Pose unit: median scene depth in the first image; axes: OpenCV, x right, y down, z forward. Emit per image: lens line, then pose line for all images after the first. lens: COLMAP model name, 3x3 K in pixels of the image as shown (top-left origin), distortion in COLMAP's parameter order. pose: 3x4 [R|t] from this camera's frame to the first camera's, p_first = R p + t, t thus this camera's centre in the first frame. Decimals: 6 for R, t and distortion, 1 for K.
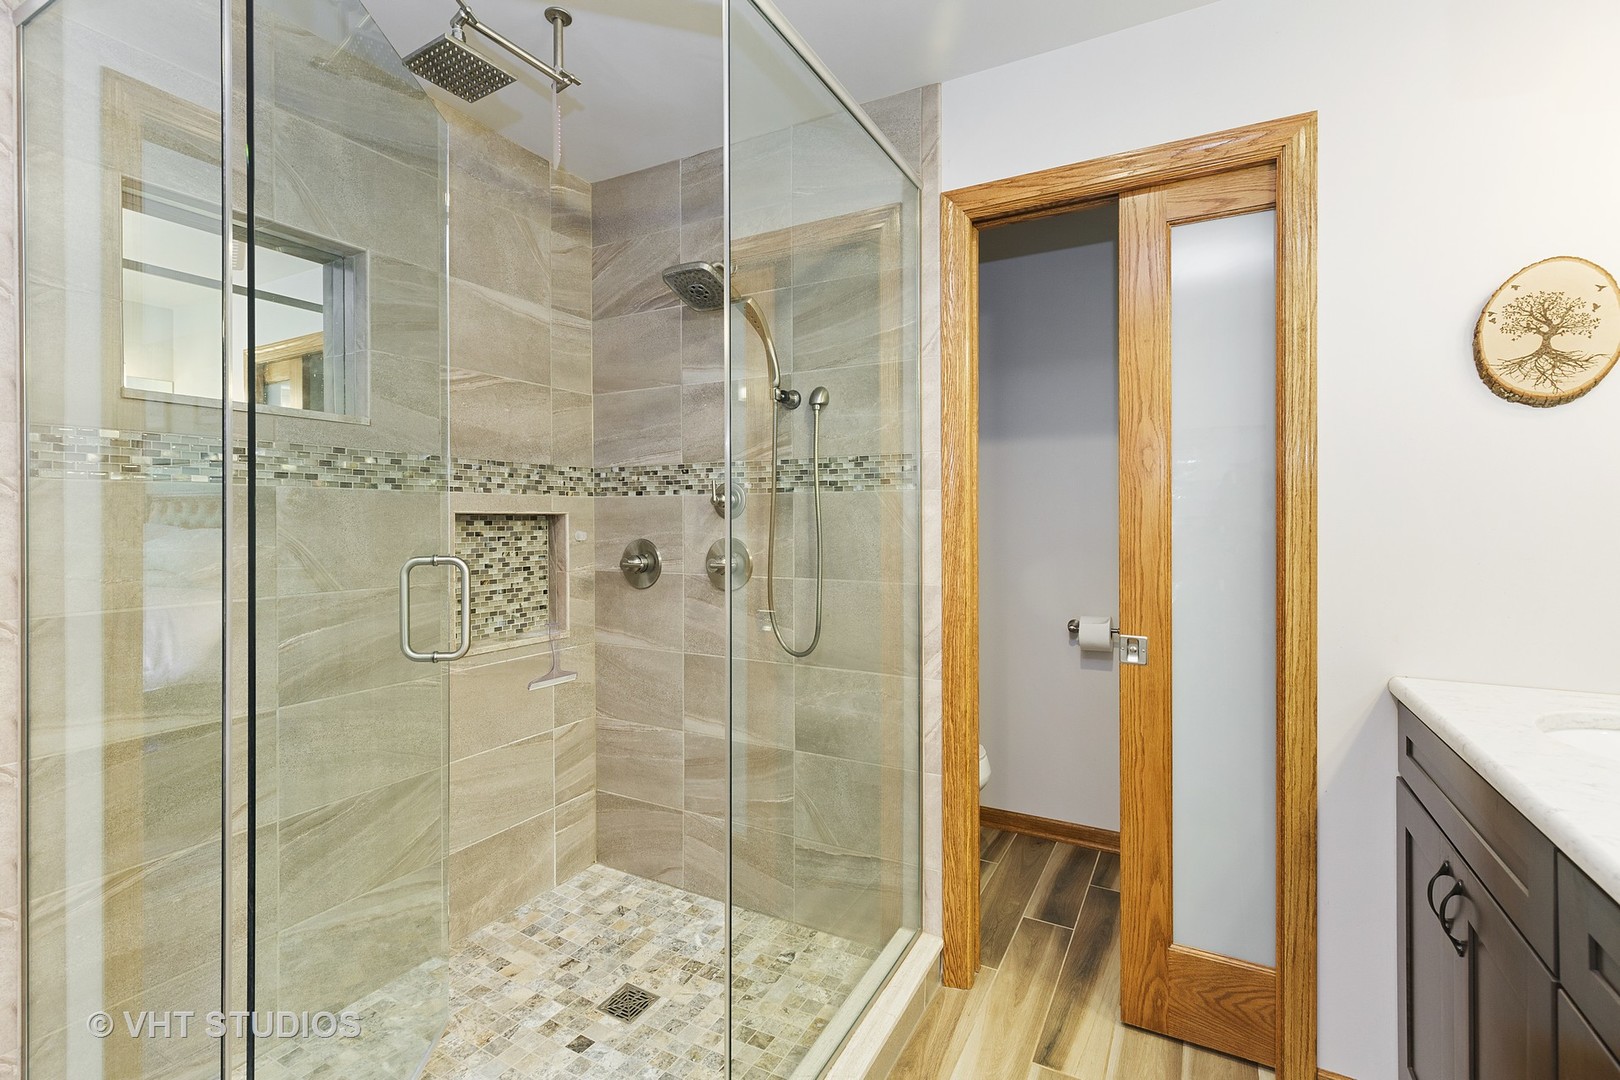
lens RADIAL K [[734.3, 0, 807.2], [0, 734.3, 523.3], [0, 0, 1]] dist [0.001289, -0.000006]
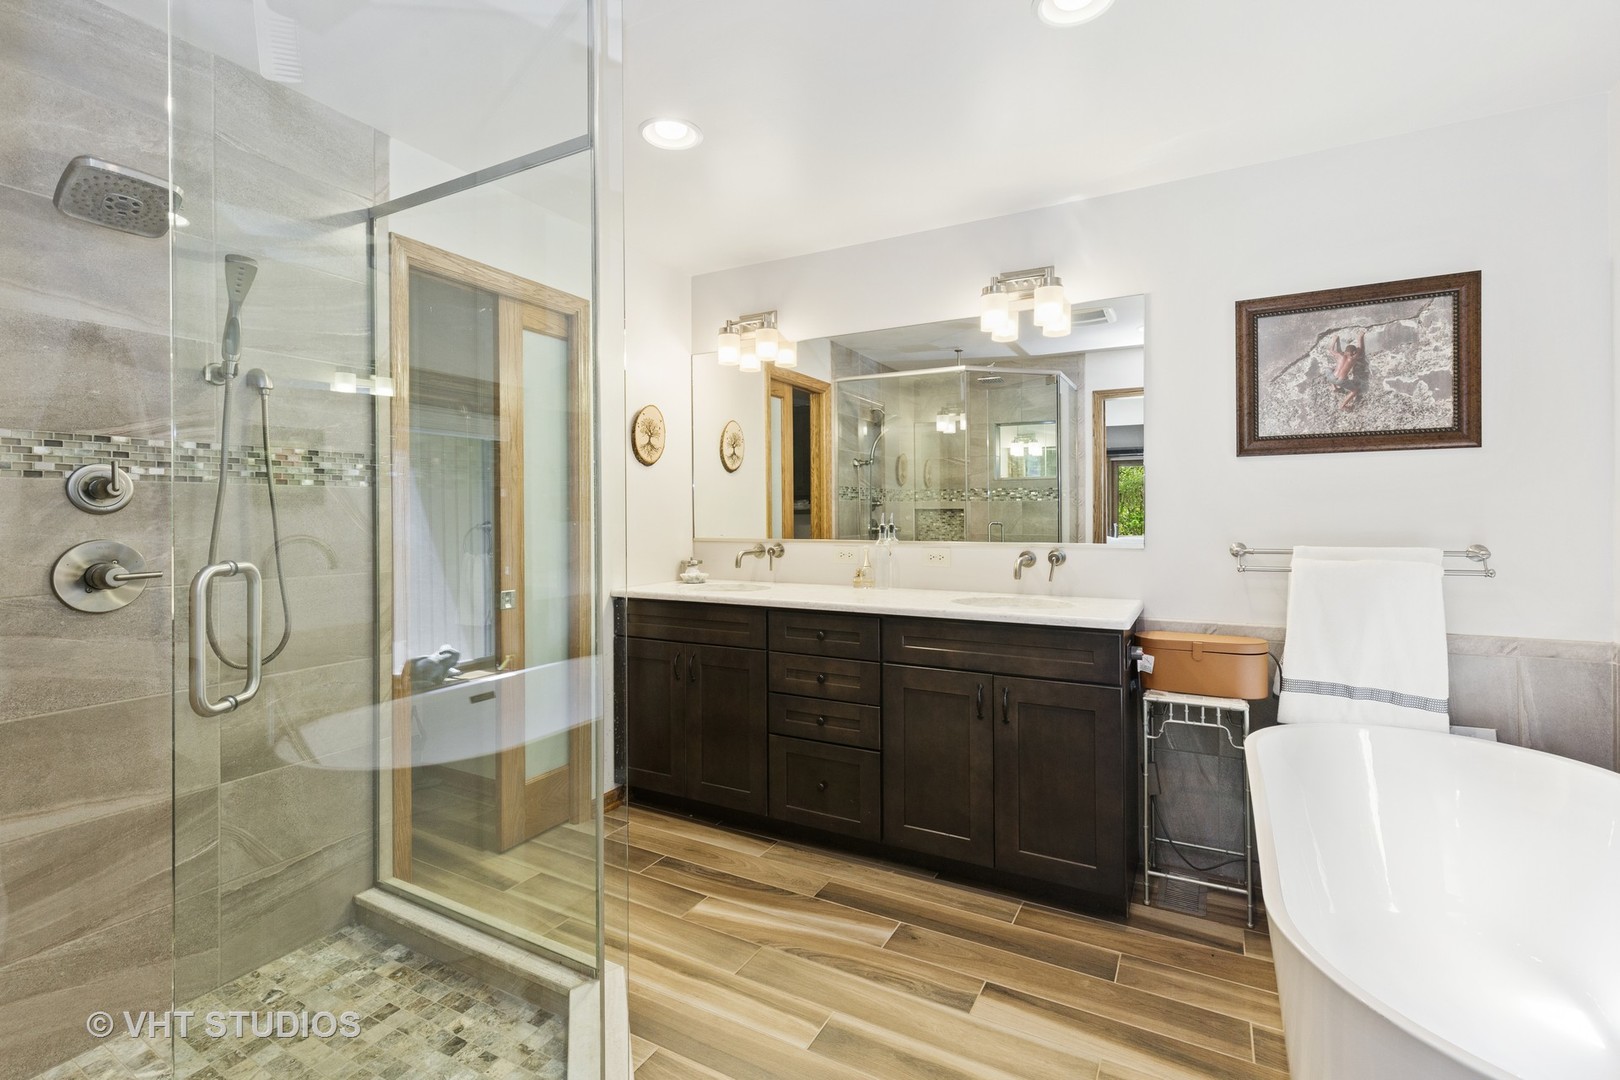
lens RADIAL K [[731.8, 0, 810.0], [0, 731.8, 540.0], [0, 0, 1]] dist [0.003648, 0.000221]
pose [[-0.009036, -0.032838, 0.999420, -1.037328], [0.015175, 0.999341, 0.032973, 0.007570], [-0.999844, 0.015465, -0.008532, 0.375923]]
